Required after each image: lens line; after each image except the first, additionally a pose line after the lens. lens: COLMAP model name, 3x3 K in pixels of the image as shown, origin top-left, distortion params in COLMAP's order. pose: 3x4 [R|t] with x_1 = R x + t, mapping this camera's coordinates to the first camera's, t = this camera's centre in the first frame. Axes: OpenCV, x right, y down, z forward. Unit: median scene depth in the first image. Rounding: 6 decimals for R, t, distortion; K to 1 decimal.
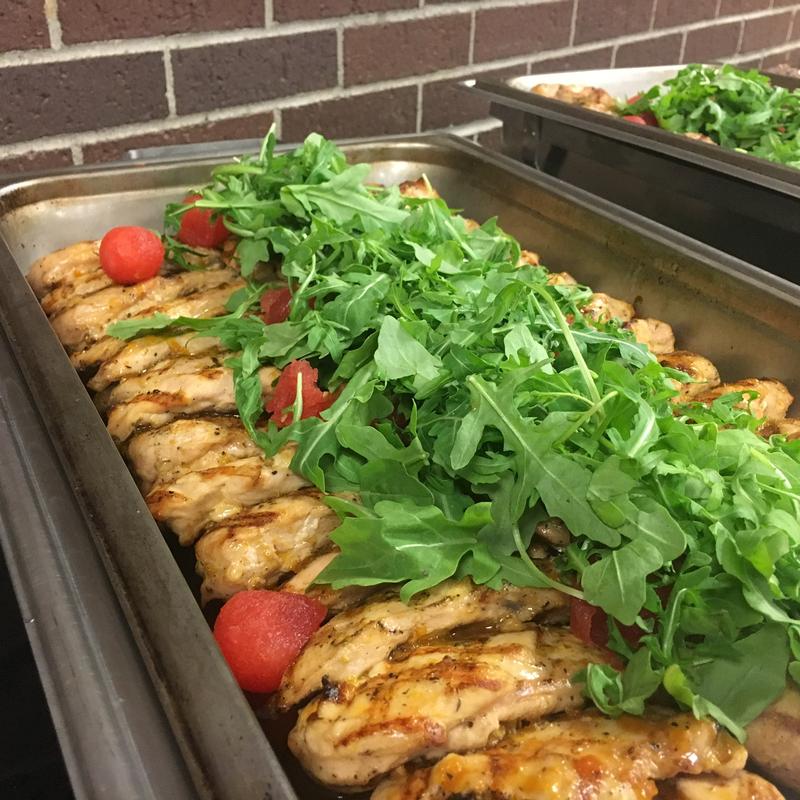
lens RADIAL K [[913.7, 0, 400.0], [0, 913.7, 400.0], [0, 0, 1]] dist [0.078432, -0.109759]
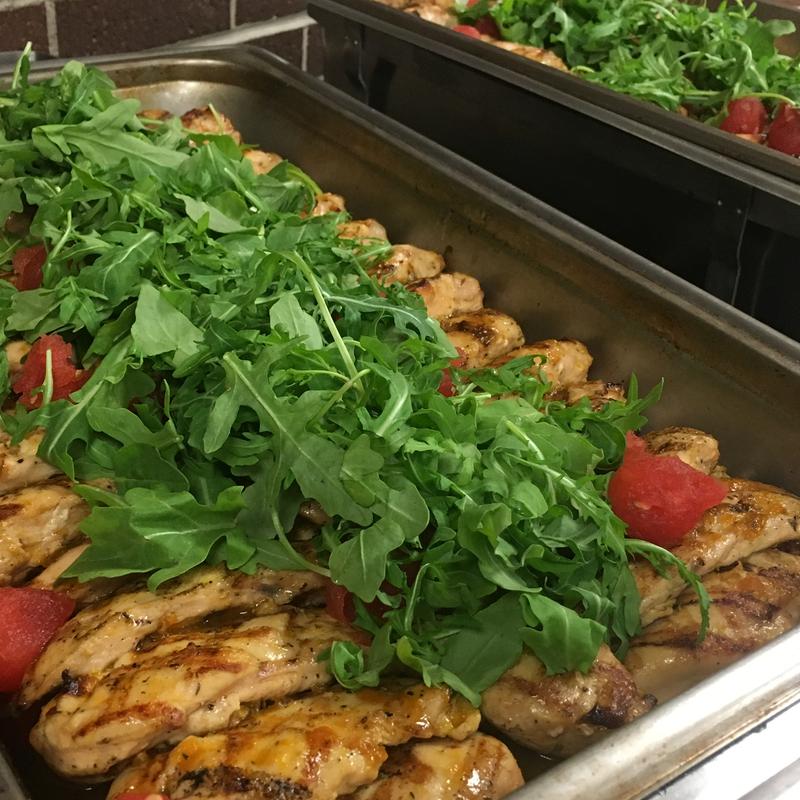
lens RADIAL K [[1150.0, 0, 400.0], [0, 1150.0, 400.0], [0, 0, 1]] dist [0.040667, 0.076145]
pose [[0.992062, -0.029090, 0.122339, 0.108757], [0.022330, 0.998166, 0.056269, -0.041788], [-0.123751, -0.053091, 0.990892, -0.214181]]
